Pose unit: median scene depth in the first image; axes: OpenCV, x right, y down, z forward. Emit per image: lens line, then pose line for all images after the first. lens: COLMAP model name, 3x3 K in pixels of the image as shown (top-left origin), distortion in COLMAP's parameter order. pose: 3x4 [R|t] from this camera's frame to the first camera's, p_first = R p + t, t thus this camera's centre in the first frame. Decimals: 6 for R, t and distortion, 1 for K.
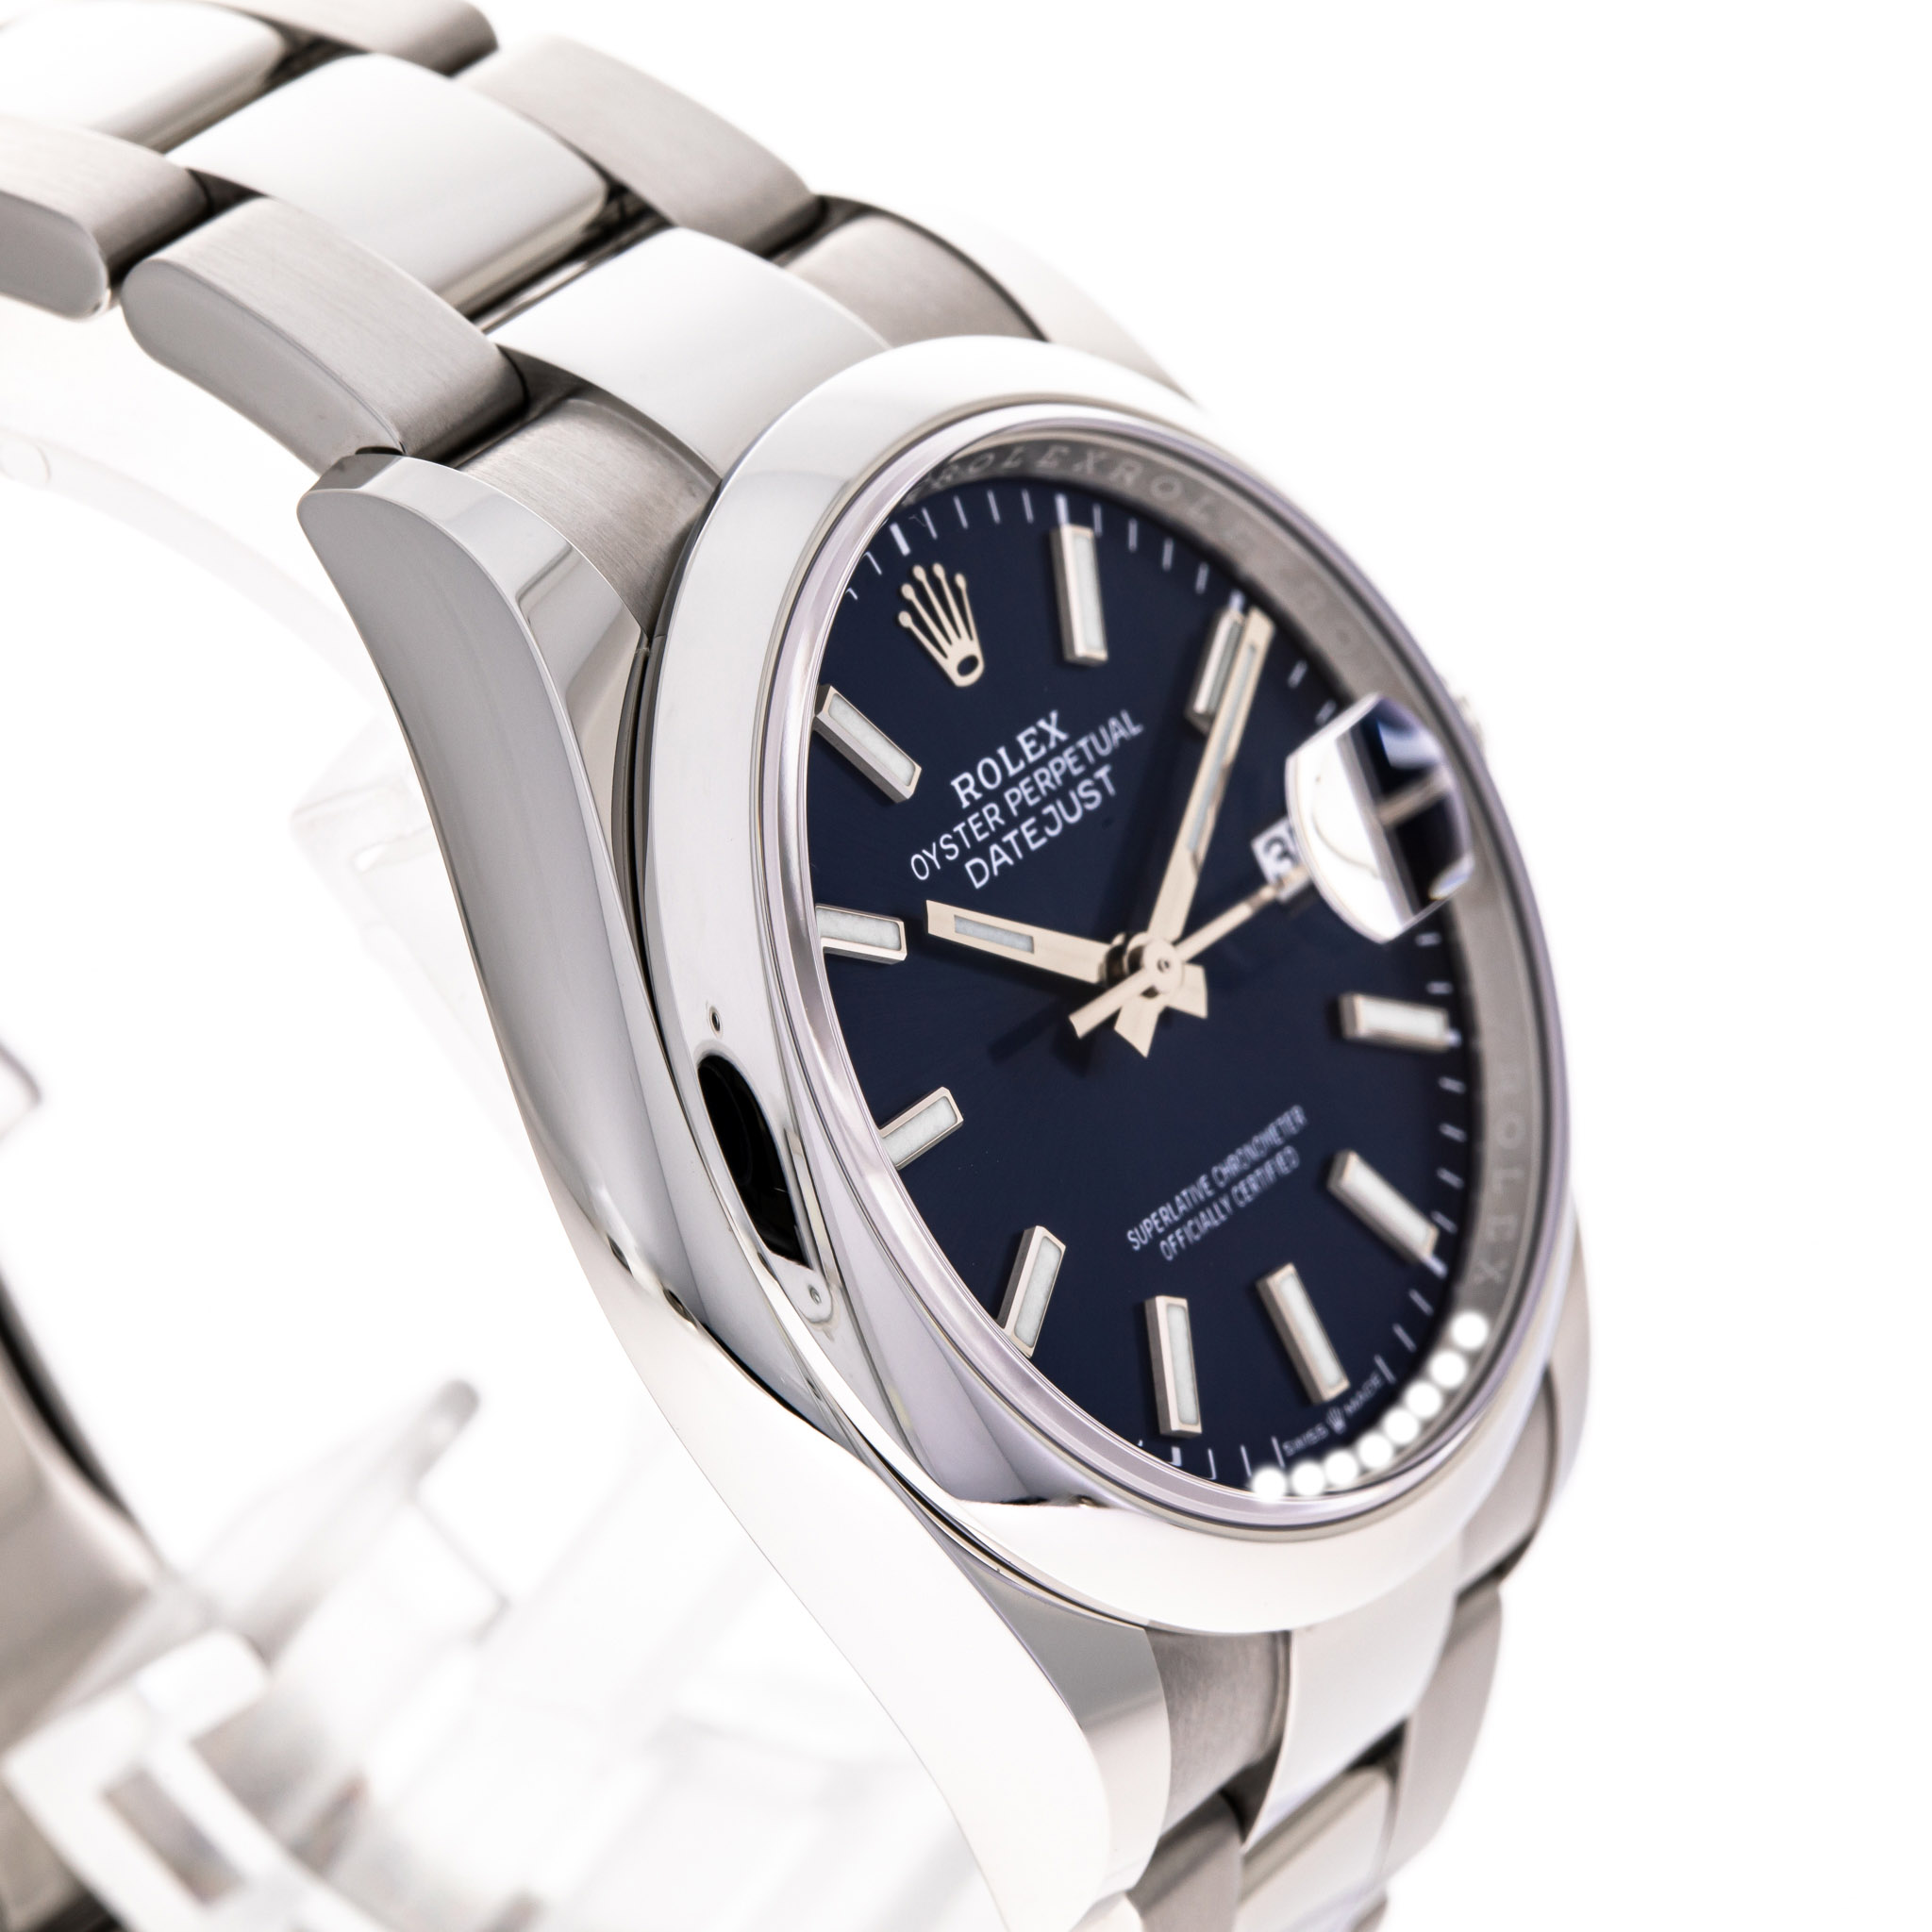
lens RADIAL K [[13101.1, 0, 966.7], [0, 13101.1, 964.2], [0, 0, 1]] dist [0.088796, 0.000000]
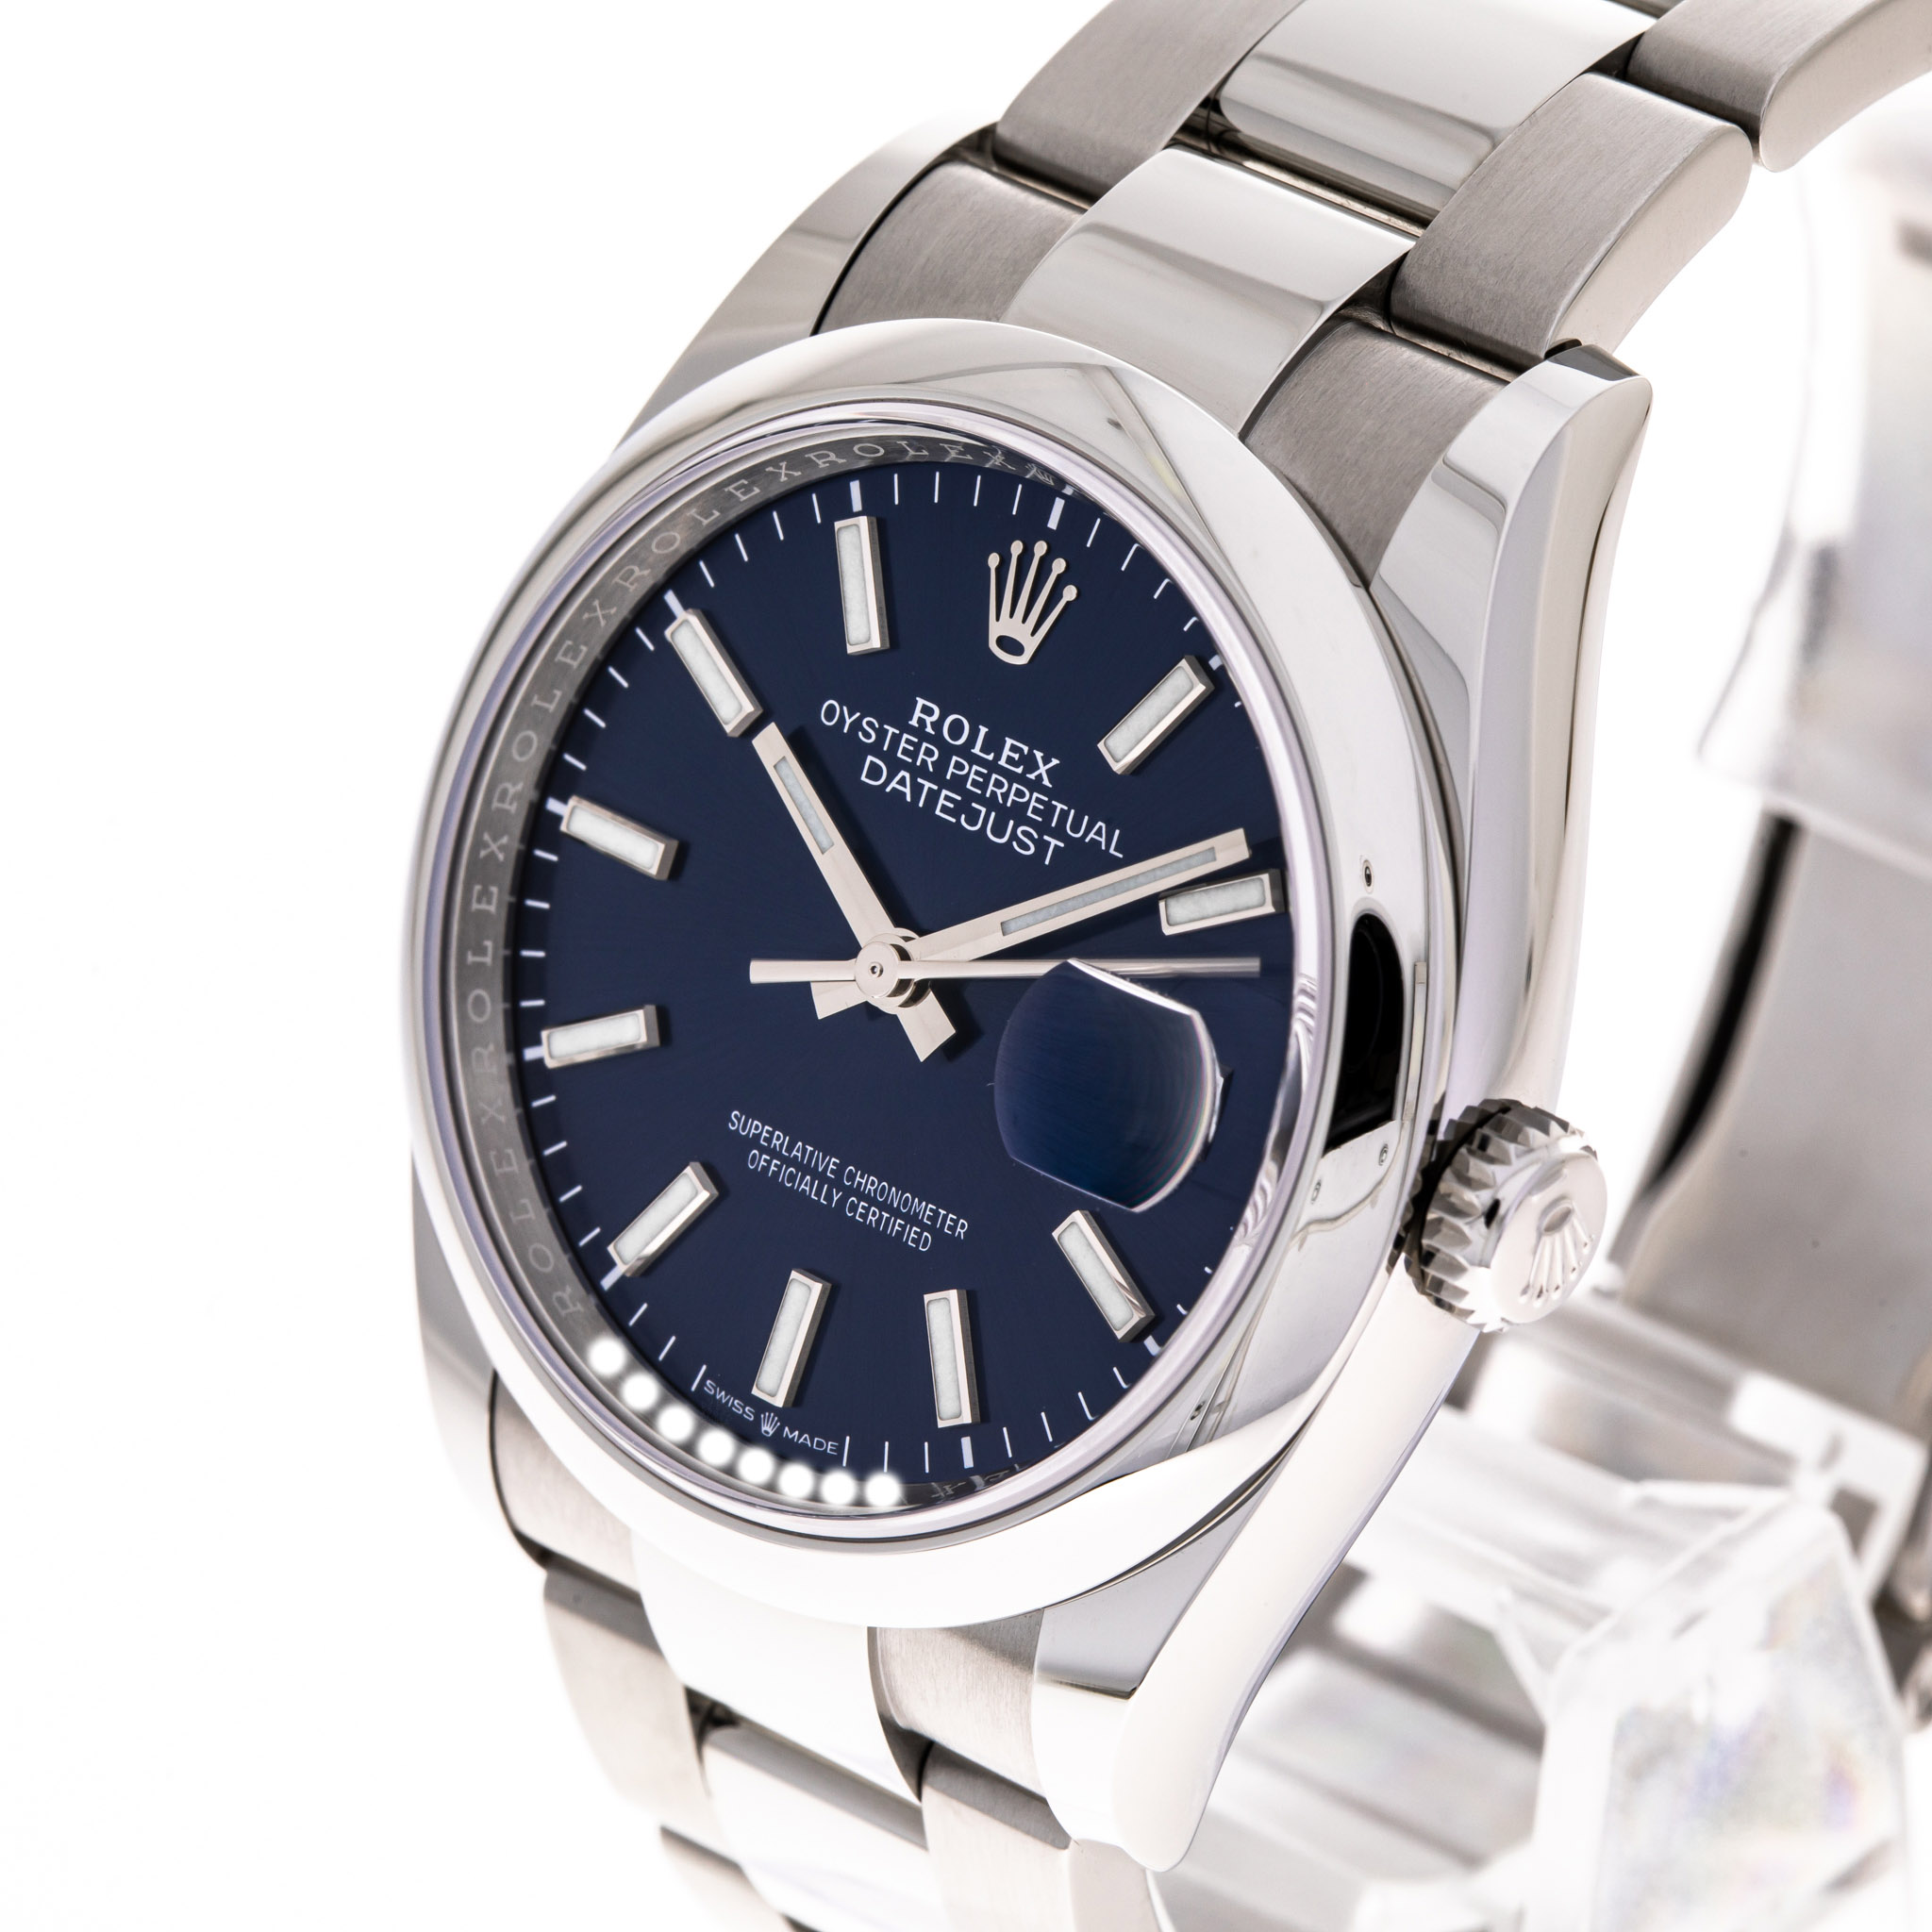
lens RADIAL K [[13101.1, 0, 968.5], [0, 13101.1, 967.0], [0, 0, 1]] dist [0.088796, 0.000000]
pose [[-0.161453, 0.573789, -0.802932, 0.832166], [-0.387811, 0.711265, 0.586263, -0.600430], [0.907489, 0.406040, 0.107686, 0.894551]]
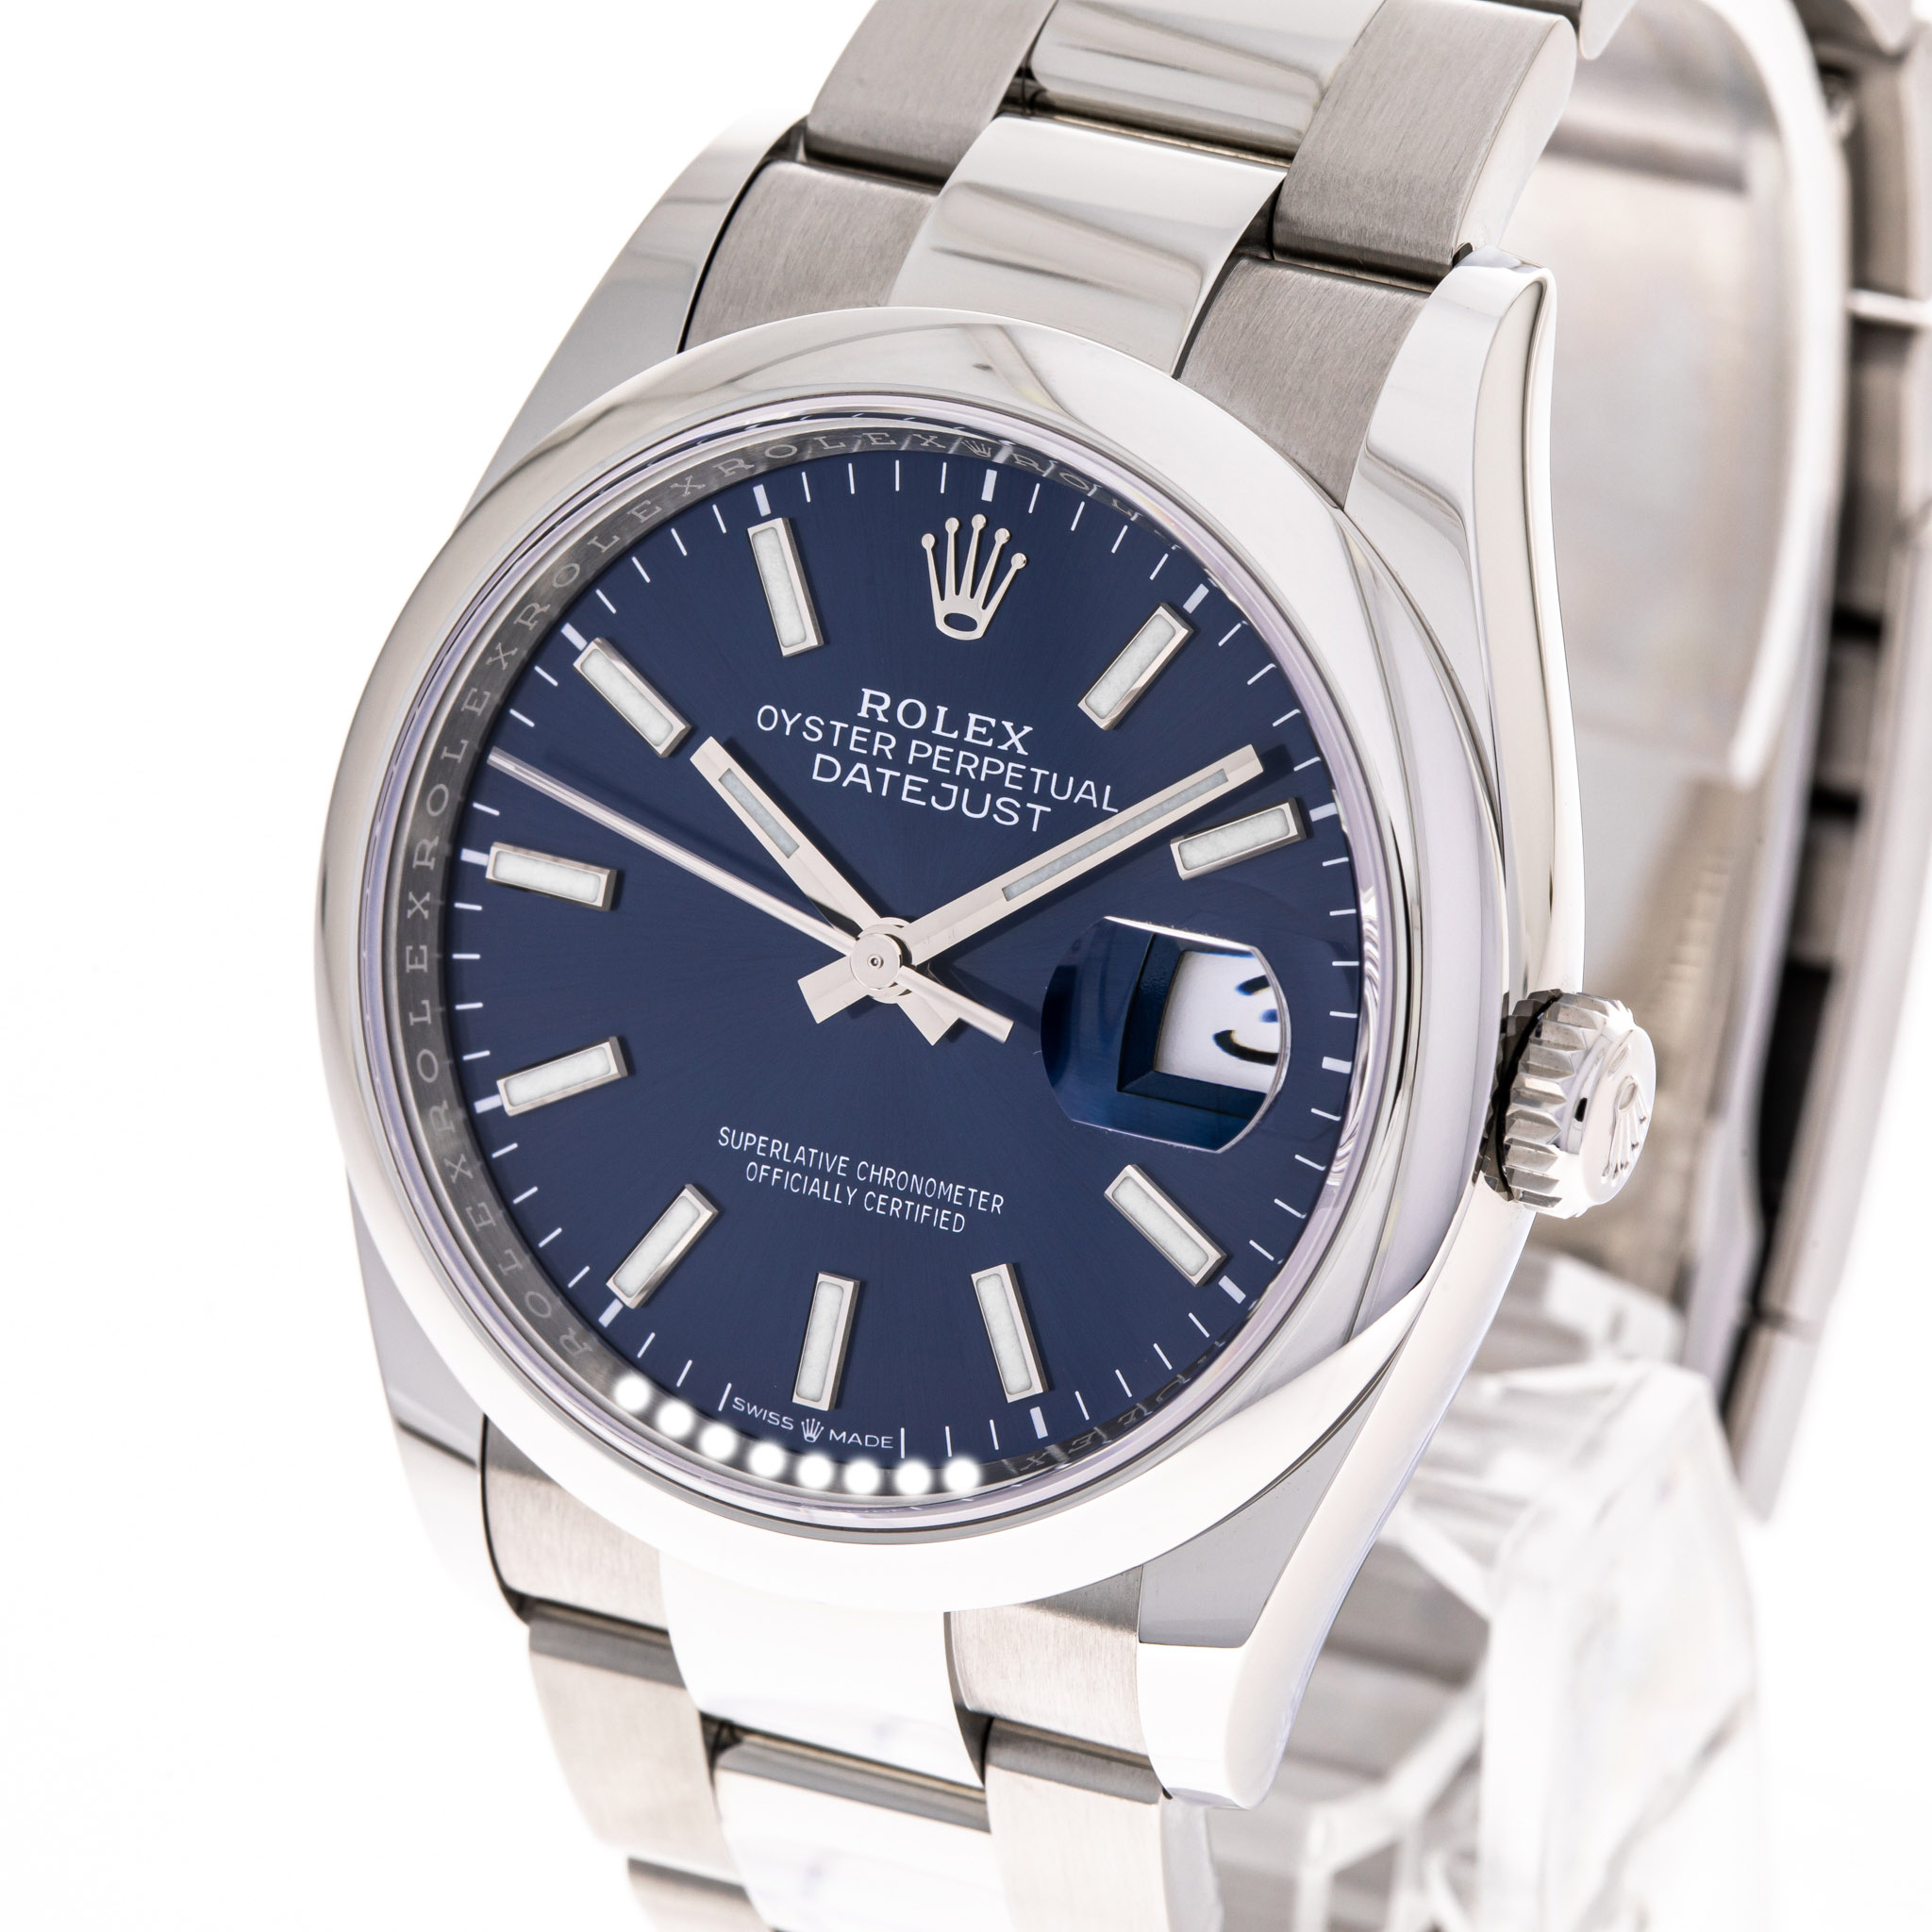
lens RADIAL K [[13101.1, 0, 967.3], [0, 13101.1, 966.9], [0, 0, 1]] dist [0.088796, 0.000000]
pose [[0.101175, 0.567824, -0.816908, 0.850986], [-0.393003, 0.777150, 0.491515, -0.504777], [0.913954, 0.271319, 0.301785, 0.696047]]
